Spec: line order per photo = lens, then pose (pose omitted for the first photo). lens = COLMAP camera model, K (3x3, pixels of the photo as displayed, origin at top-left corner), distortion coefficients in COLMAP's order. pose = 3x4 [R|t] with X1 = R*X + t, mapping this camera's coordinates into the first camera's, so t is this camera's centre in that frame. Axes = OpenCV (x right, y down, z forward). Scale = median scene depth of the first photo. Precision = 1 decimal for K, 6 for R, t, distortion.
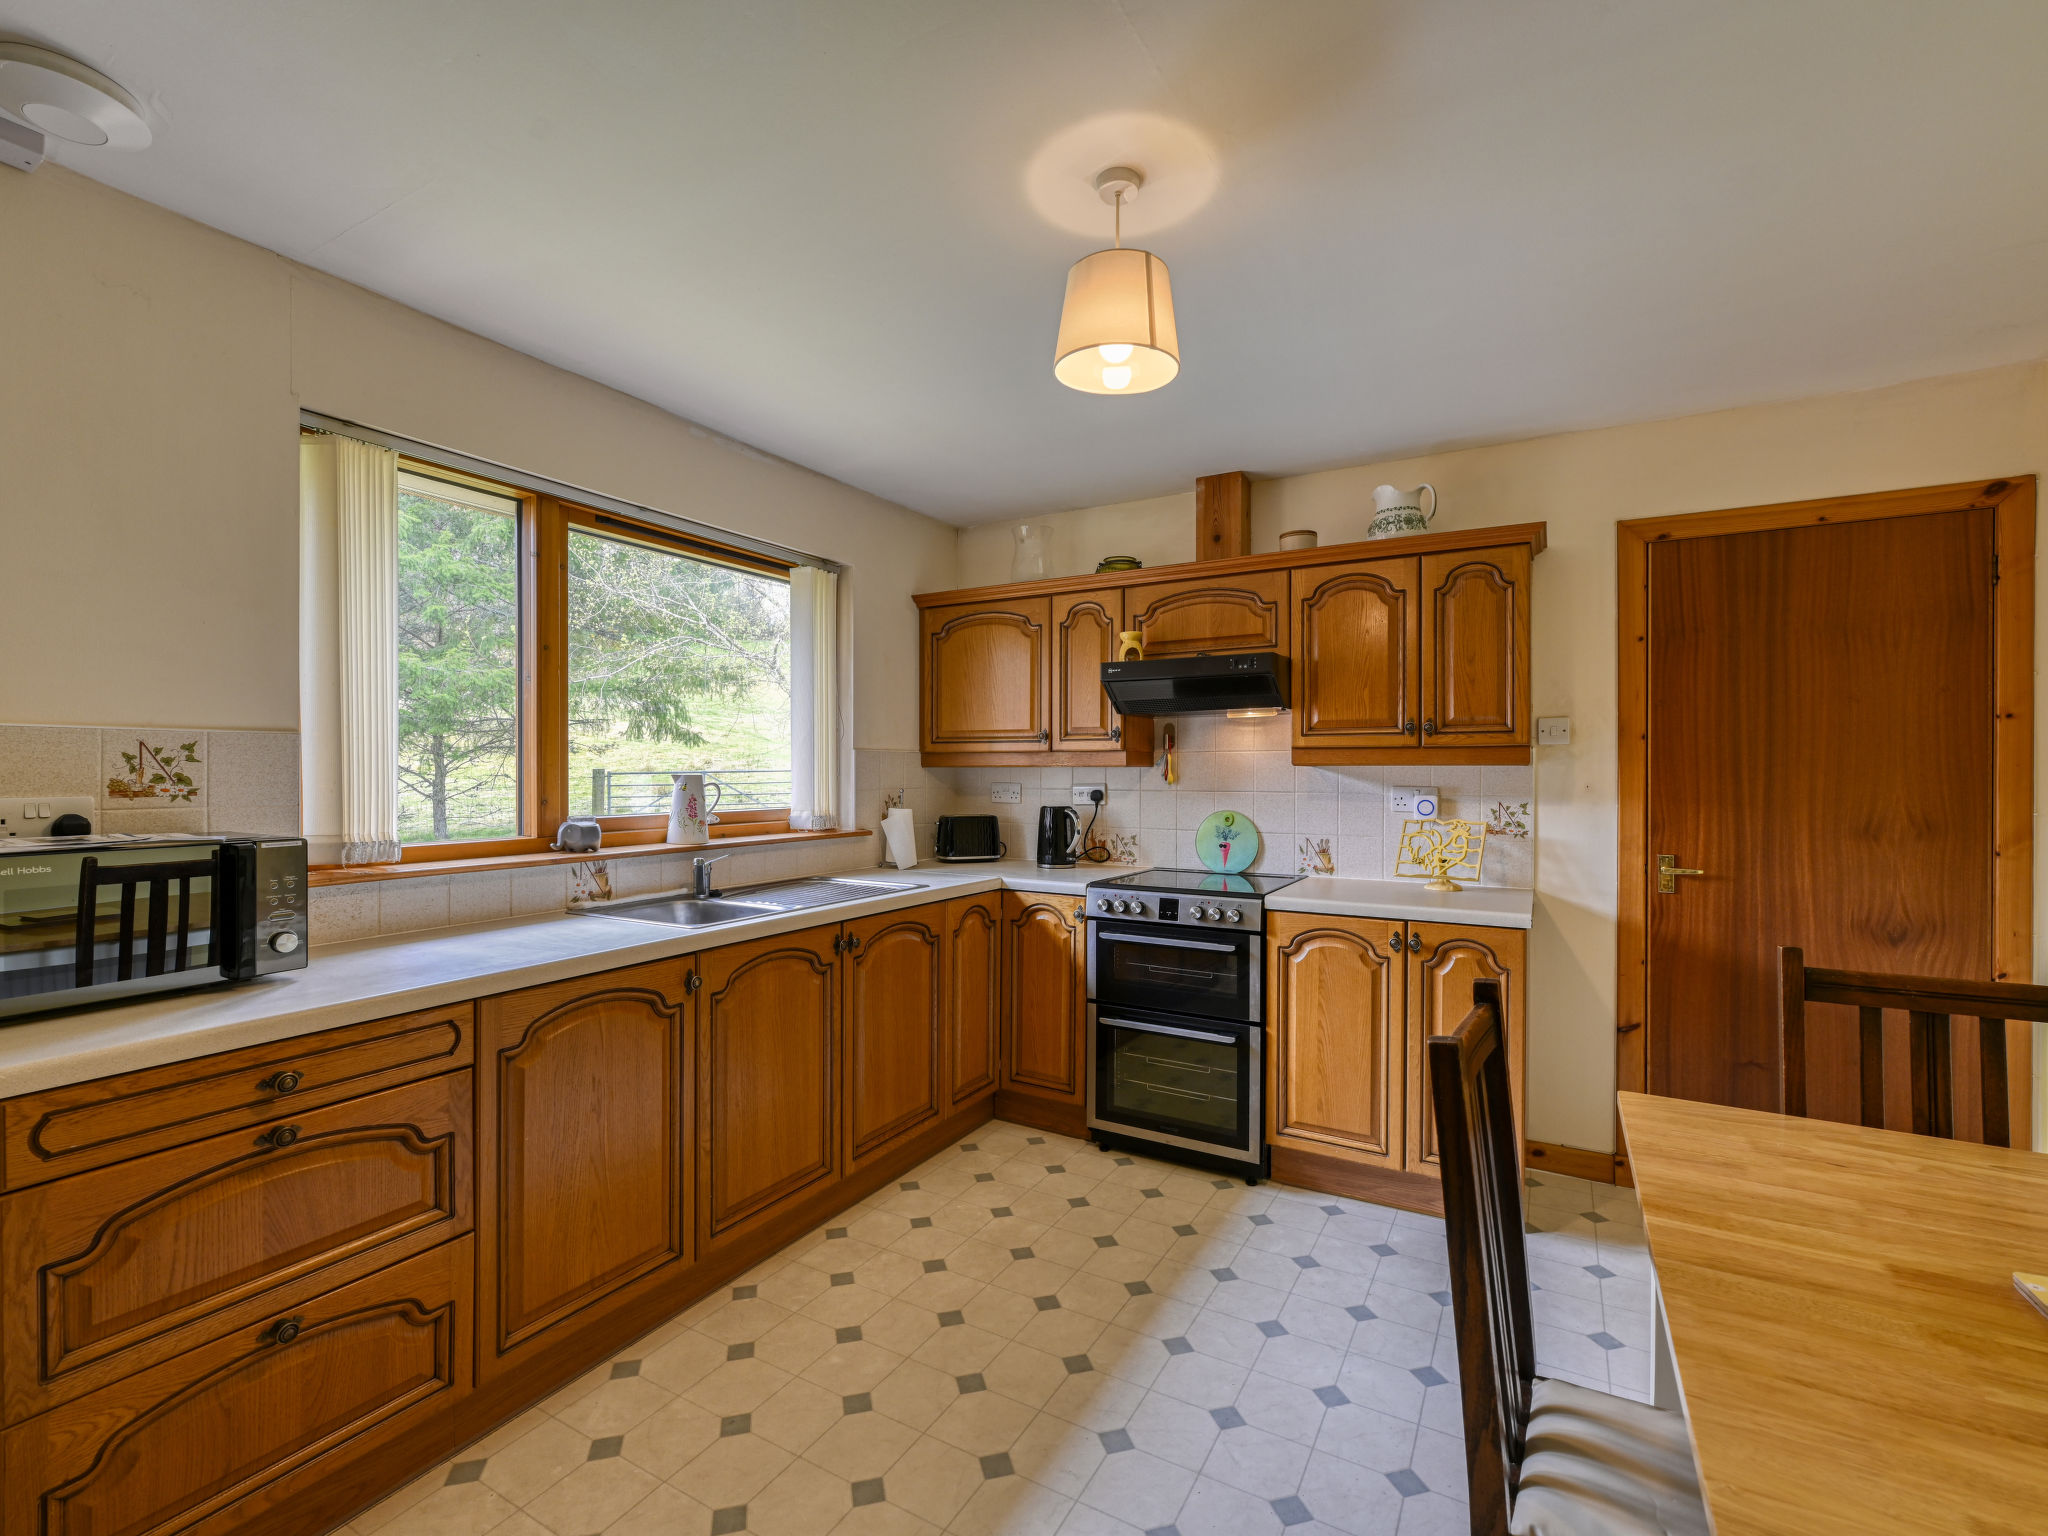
lens RADIAL K [[919.4, 0, 1001.8], [0, 919.4, 779.1], [0, 0, 1]] dist [-0.001176, -0.000119]
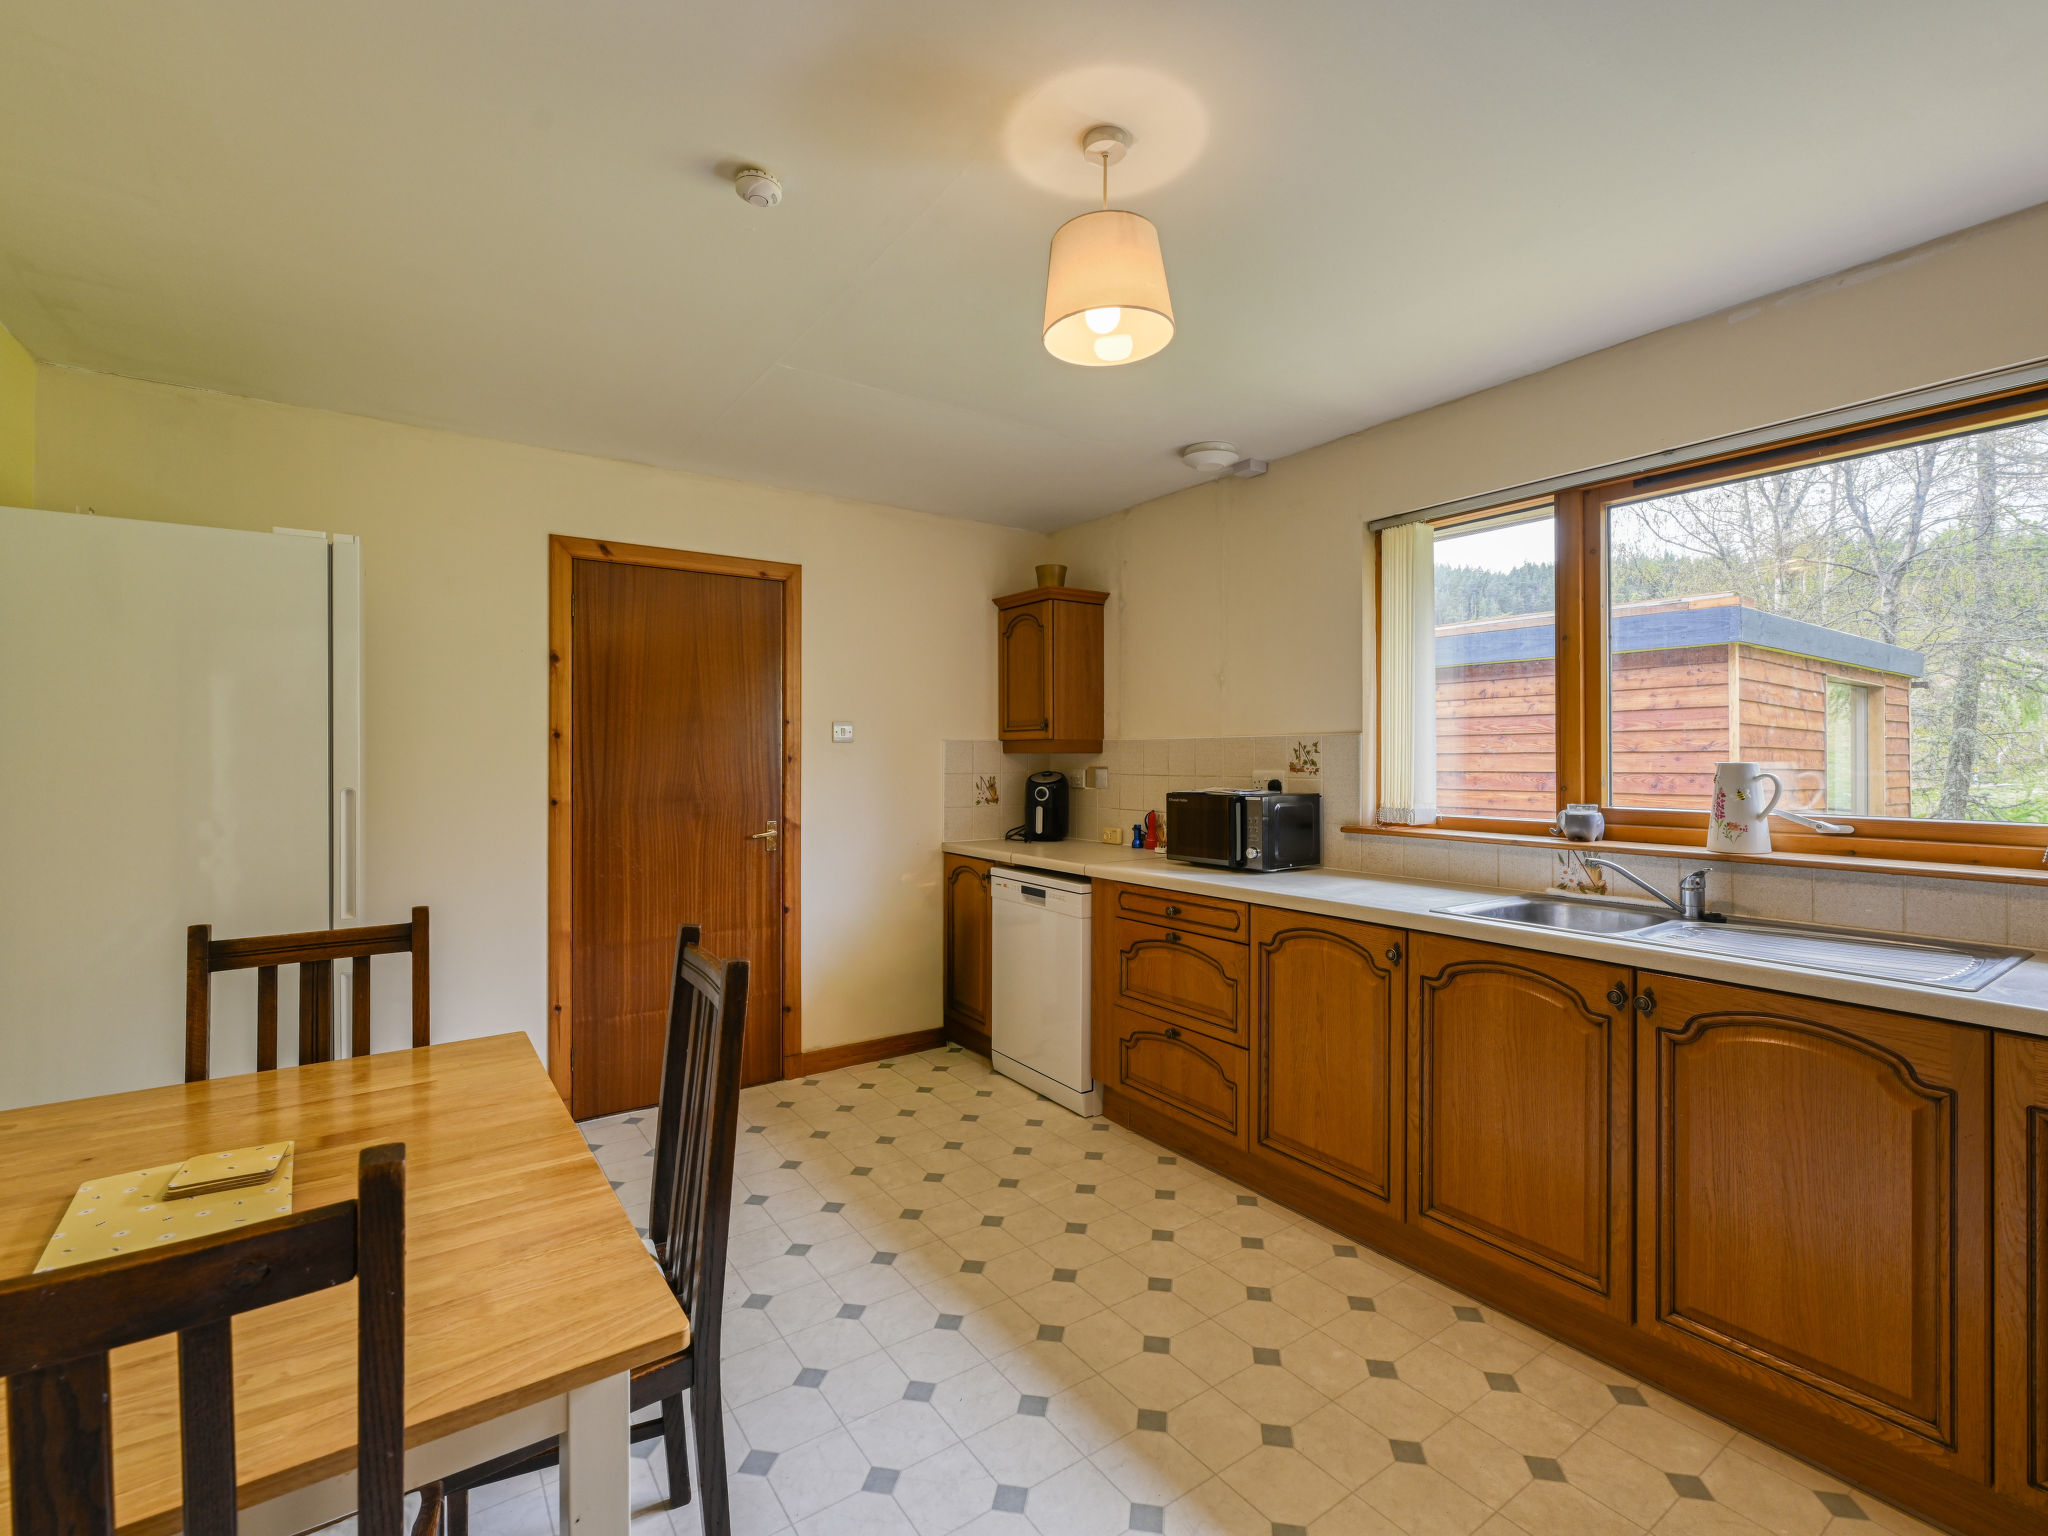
lens RADIAL K [[903.0, 0, 1032.9], [0, 903.0, 758.9], [0, 0, 1]] dist [0.000820, -0.000484]
pose [[-0.399876, 0.000115, -0.916569, 0.615916], [-0.008815, 0.999953, 0.003971, -0.006071], [0.916527, 0.009667, -0.399856, 0.793933]]
